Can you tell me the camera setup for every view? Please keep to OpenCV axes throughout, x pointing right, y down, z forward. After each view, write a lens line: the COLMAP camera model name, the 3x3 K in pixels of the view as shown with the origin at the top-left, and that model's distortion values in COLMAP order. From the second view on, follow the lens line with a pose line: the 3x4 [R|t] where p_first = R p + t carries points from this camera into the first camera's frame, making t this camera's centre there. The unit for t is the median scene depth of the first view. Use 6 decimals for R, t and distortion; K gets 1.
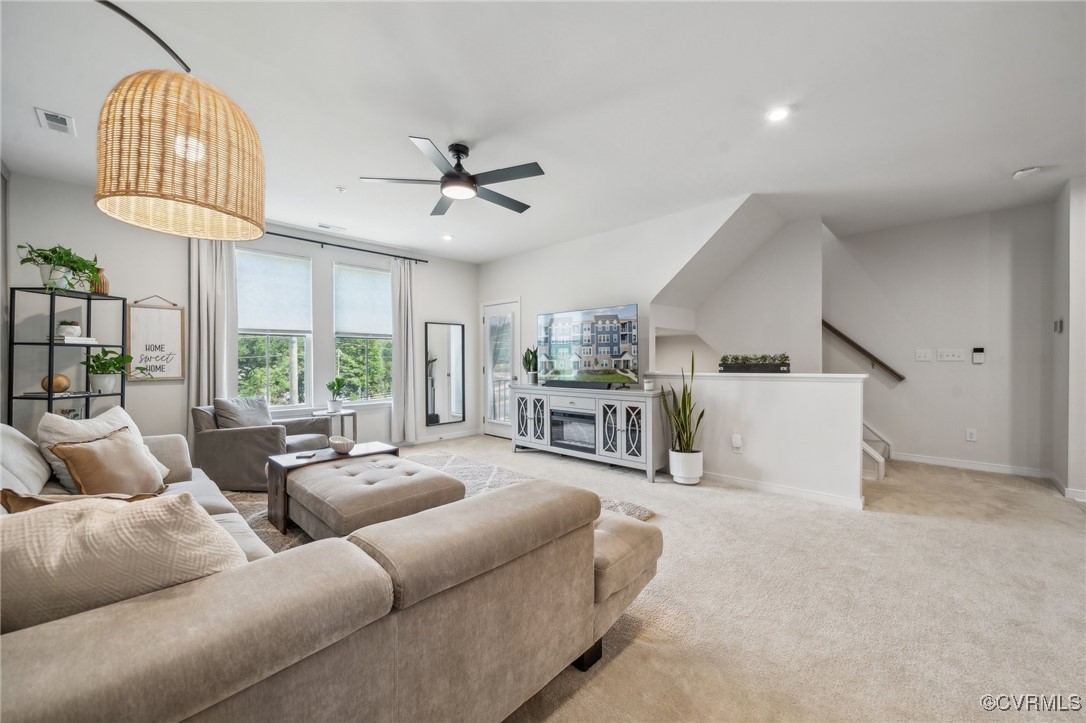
lens RADIAL K [[414.4, 0, 547.4], [0, 414.4, 361.8], [0, 0, 1]] dist [-0.004763, -0.000389]
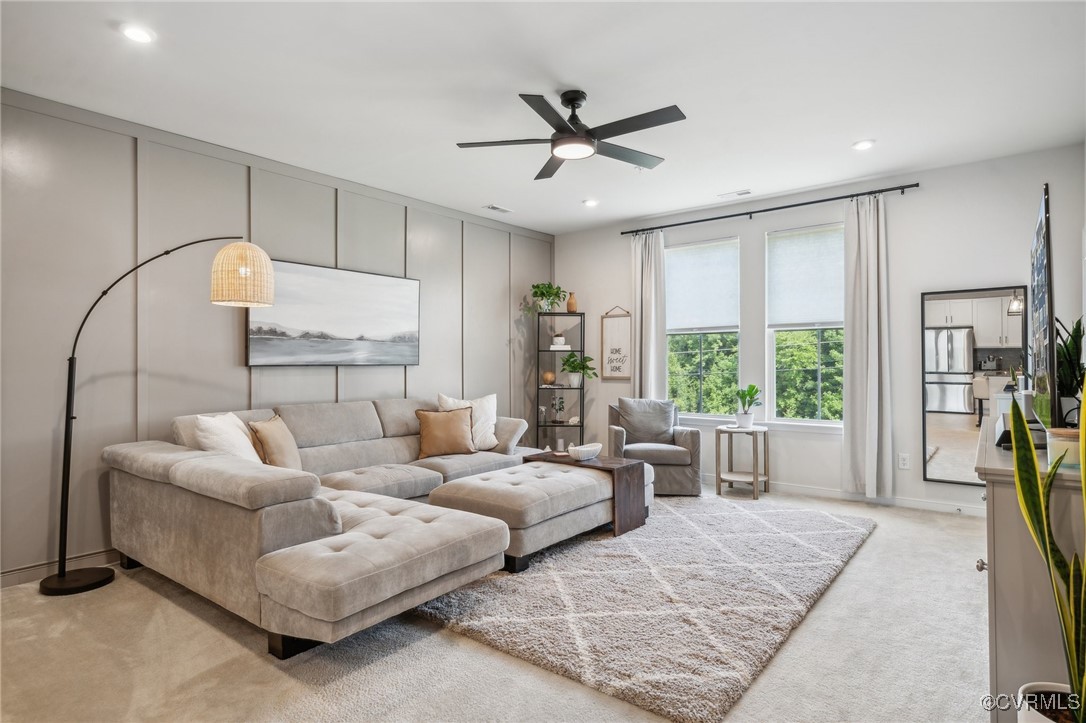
lens RADIAL K [[584.2, 0, 533.9], [0, 584.2, 358.5], [0, 0, 1]] dist [0.002614, 0.000722]
pose [[0.094791, -0.003840, -0.995490, 0.619946], [0.000355, 0.999993, -0.003824, -0.006489], [0.995497, 0.000009, 0.094791, 0.567040]]
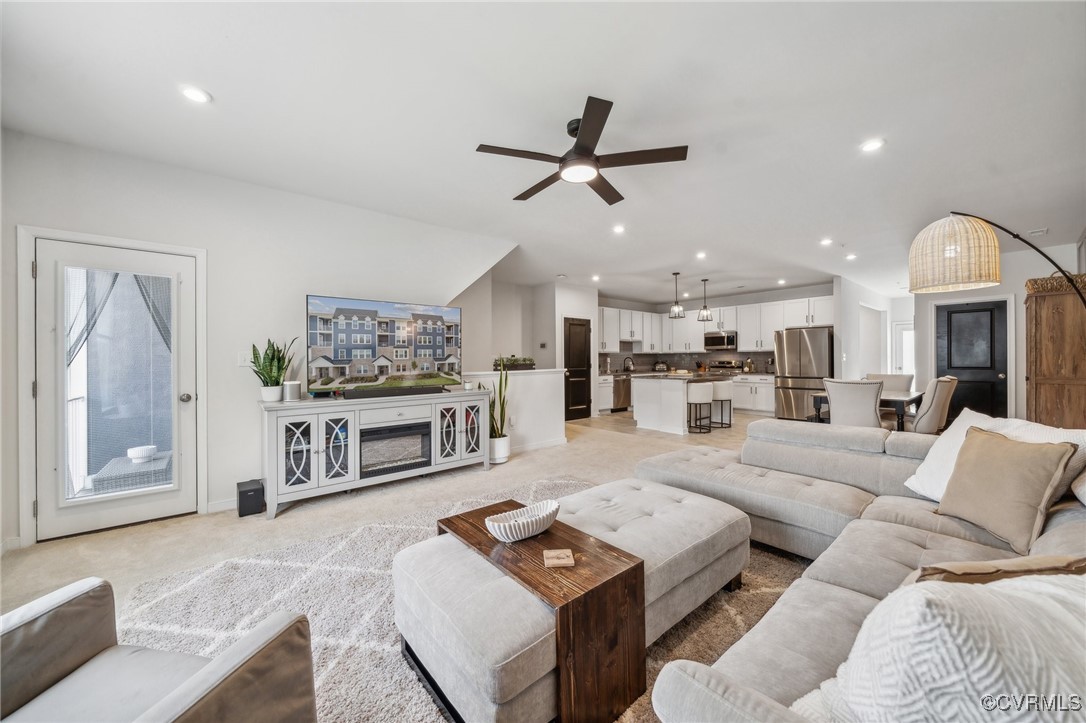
lens RADIAL K [[414.4, 0, 532.1], [0, 414.4, 358.6], [0, 0, 1]] dist [-0.004763, -0.000389]
pose [[0.098965, 0.003665, 0.995084, -0.829070], [0.013601, 0.999895, -0.005035, -0.006904], [-0.994998, 0.014033, 0.098905, 0.725366]]
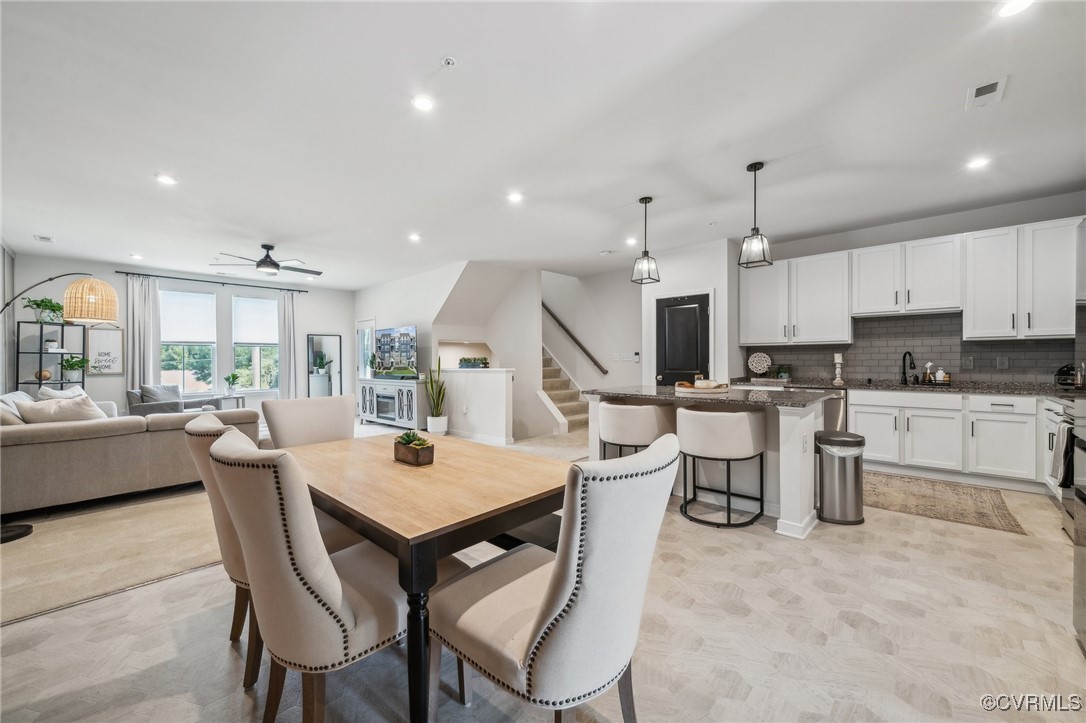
lens RADIAL K [[414.4, 0, 545.0], [0, 414.4, 361.4], [0, 0, 1]] dist [-0.004763, -0.000389]
pose [[0.999710, -0.003599, 0.023824, 0.678494], [0.003682, 0.999987, -0.003427, 0.005317], [-0.023811, 0.003514, 0.999710, -0.604307]]
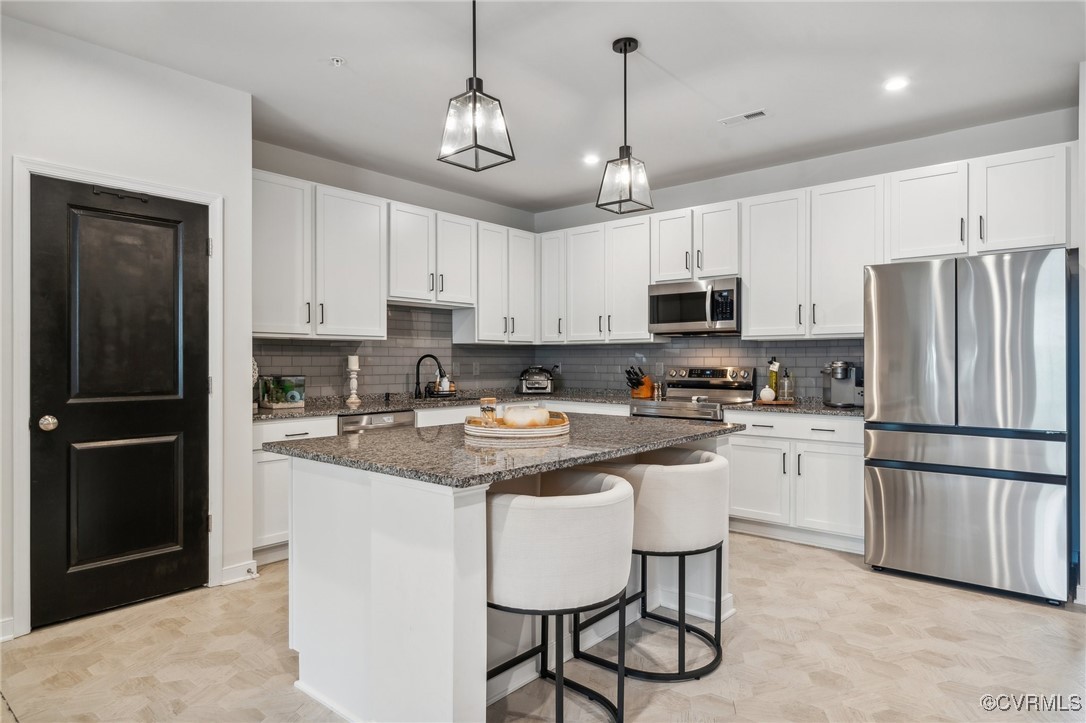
lens RADIAL K [[638.2, 0, 533.9], [0, 638.2, 362.1], [0, 0, 1]] dist [0.001591, 0.004782]
pose [[-0.059862, -0.001180, 0.998206, 0.388388], [0.008381, 0.999963, 0.001685, -0.005696], [-0.998171, 0.008467, -0.059850, 0.280674]]
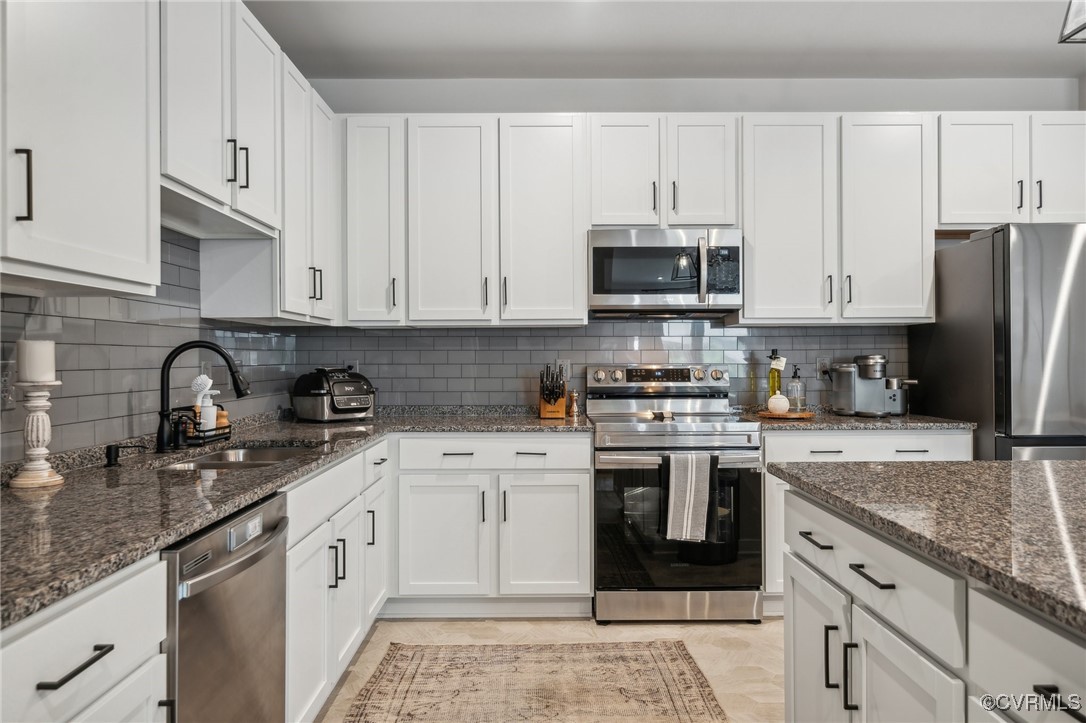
lens RADIAL K [[745.5, 0, 543.7], [0, 745.5, 357.9], [0, 0, 1]] dist [-0.006010, 0.001797]
pose [[-0.711195, 0.004491, 0.702980, 1.025487], [0.010863, 0.999930, 0.004602, -0.006220], [-0.702911, 0.010909, -0.711195, 0.628006]]
